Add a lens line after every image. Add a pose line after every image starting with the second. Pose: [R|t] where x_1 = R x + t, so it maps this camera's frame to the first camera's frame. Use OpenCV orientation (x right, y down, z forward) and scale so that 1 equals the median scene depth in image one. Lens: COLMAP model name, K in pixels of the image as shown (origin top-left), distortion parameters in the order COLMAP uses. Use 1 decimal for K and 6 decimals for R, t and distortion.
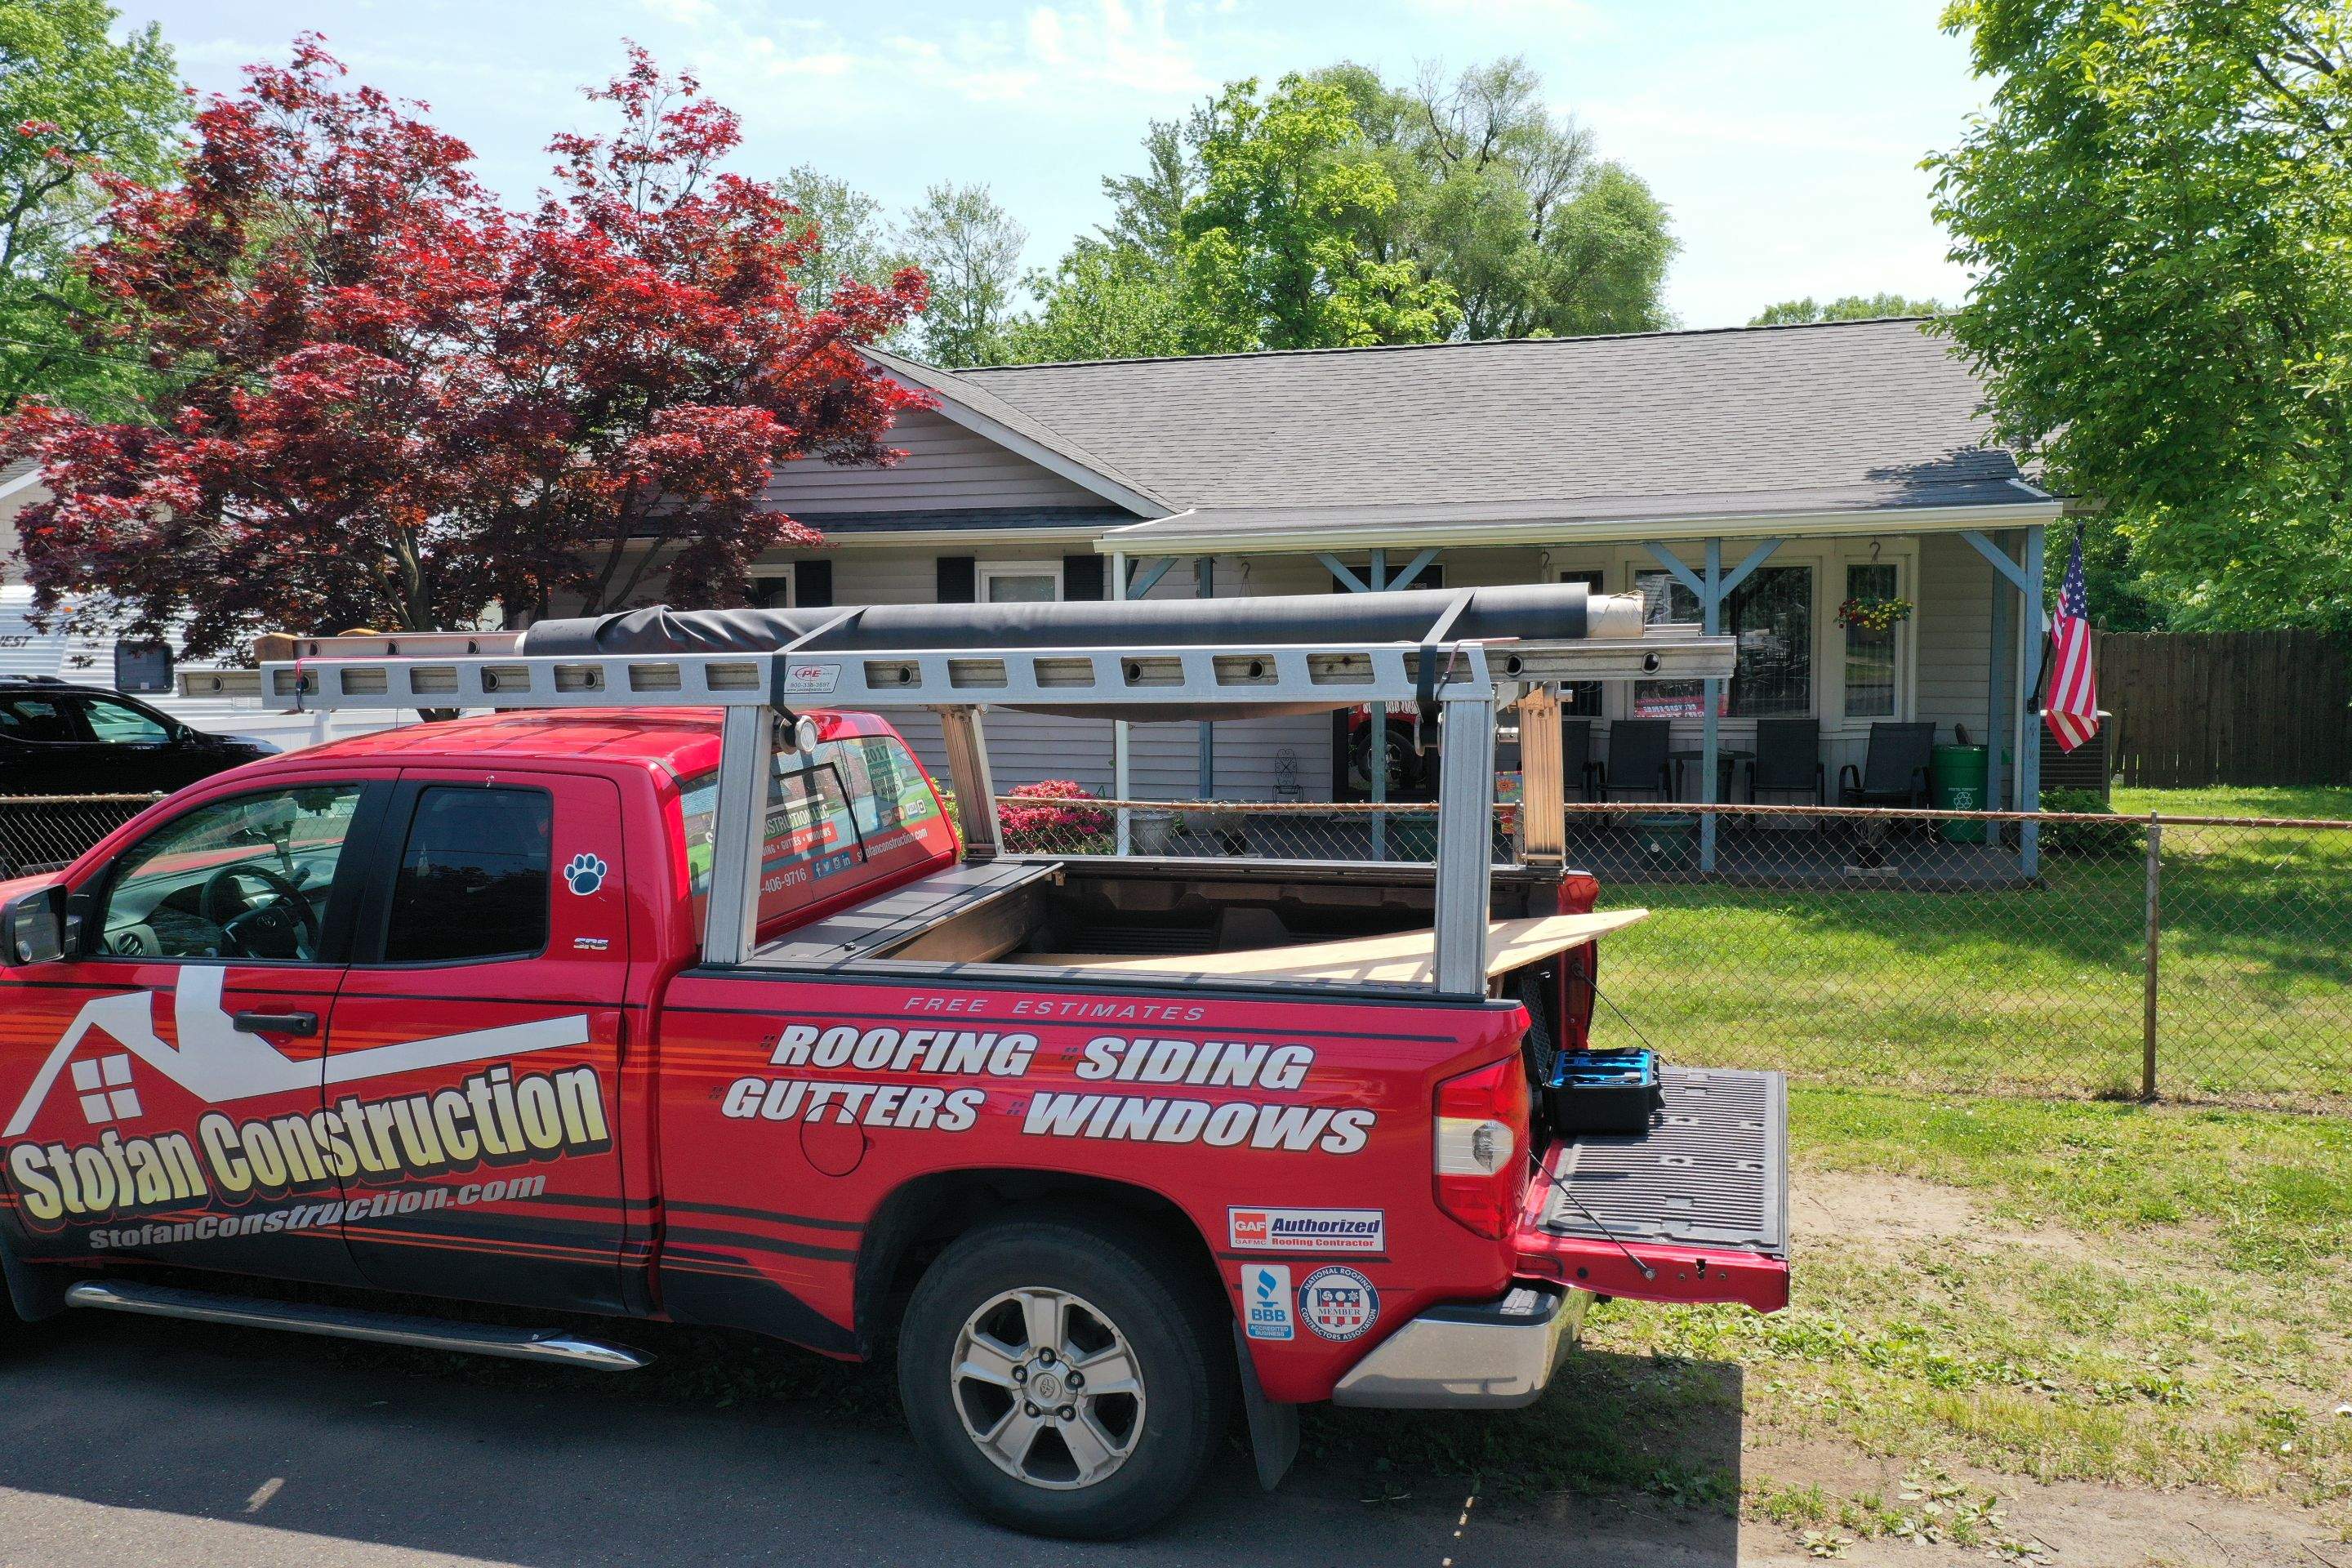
lens RADIAL K [[1853.2, 0, 1180.9], [0, 1853.2, 777.9], [0, 0, 1]] dist [0.003417, 0.007065]
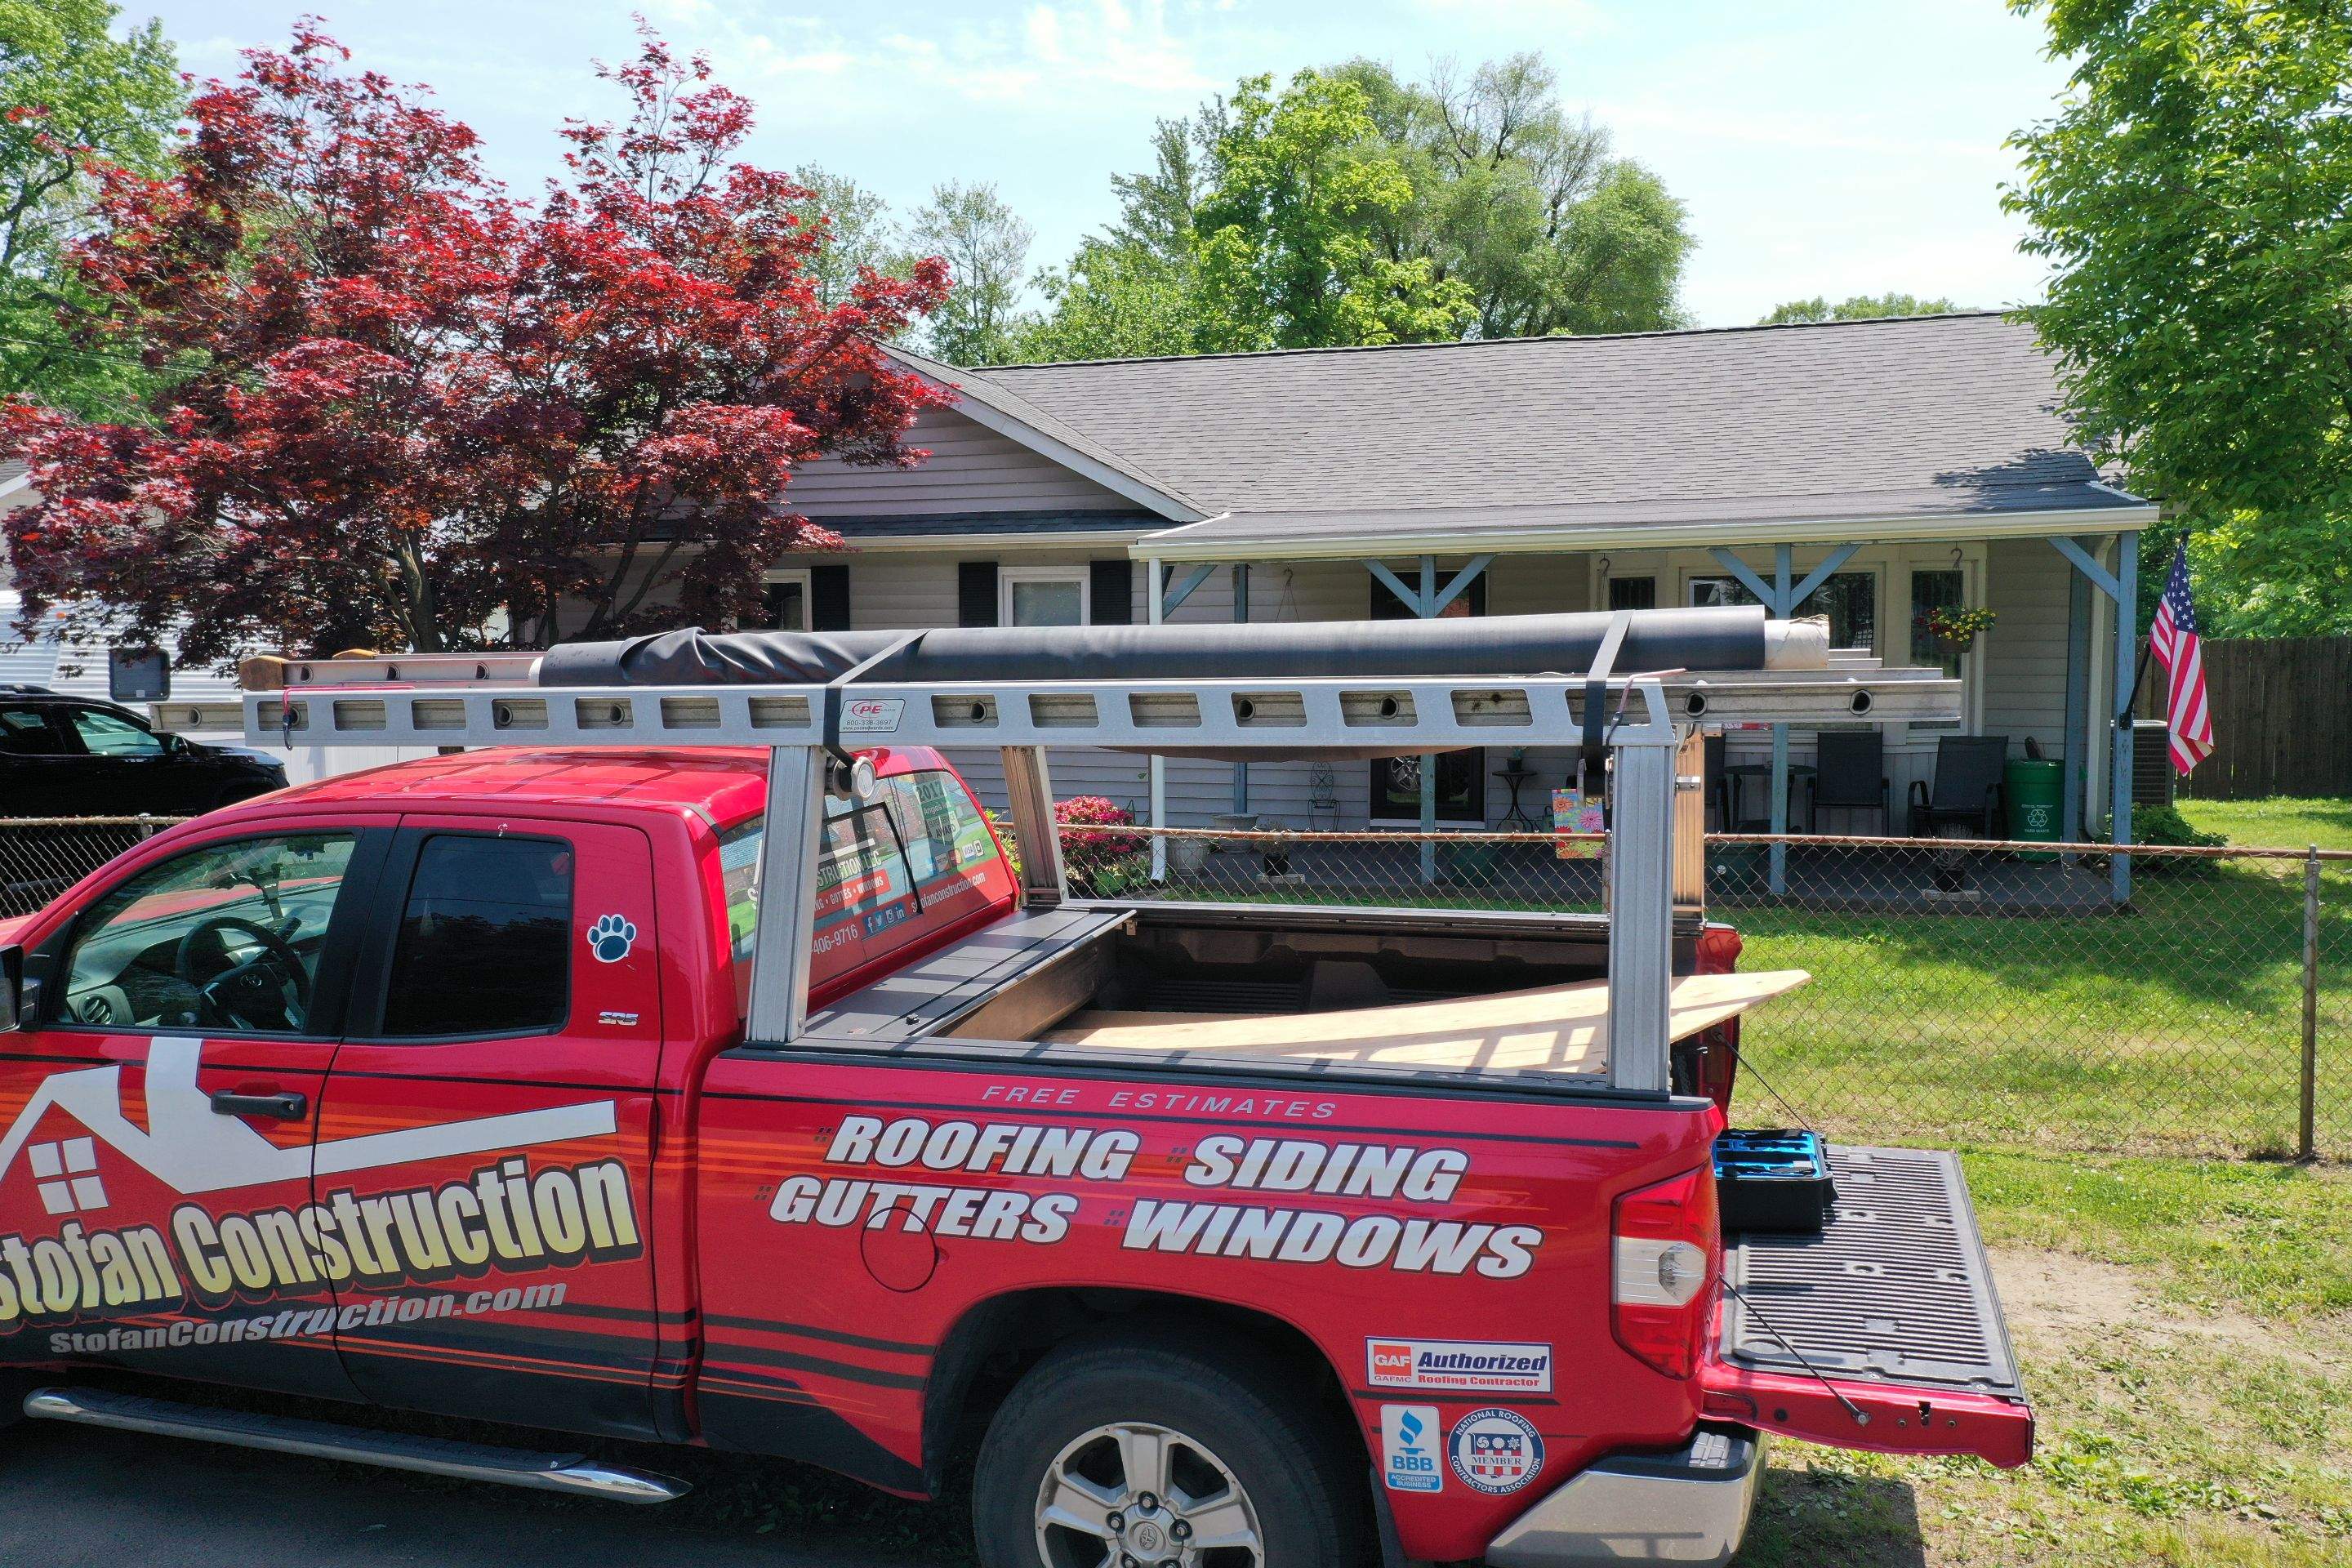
lens RADIAL K [[1853.2, 0, 1180.9], [0, 1853.2, 777.9], [0, 0, 1]] dist [0.003417, 0.007065]
pose [[0.999999, 0.000070, -0.001669, -0.044592], [-0.000070, 1.000000, -0.000111, -0.020484], [0.001669, 0.000111, 0.999999, 0.109509]]
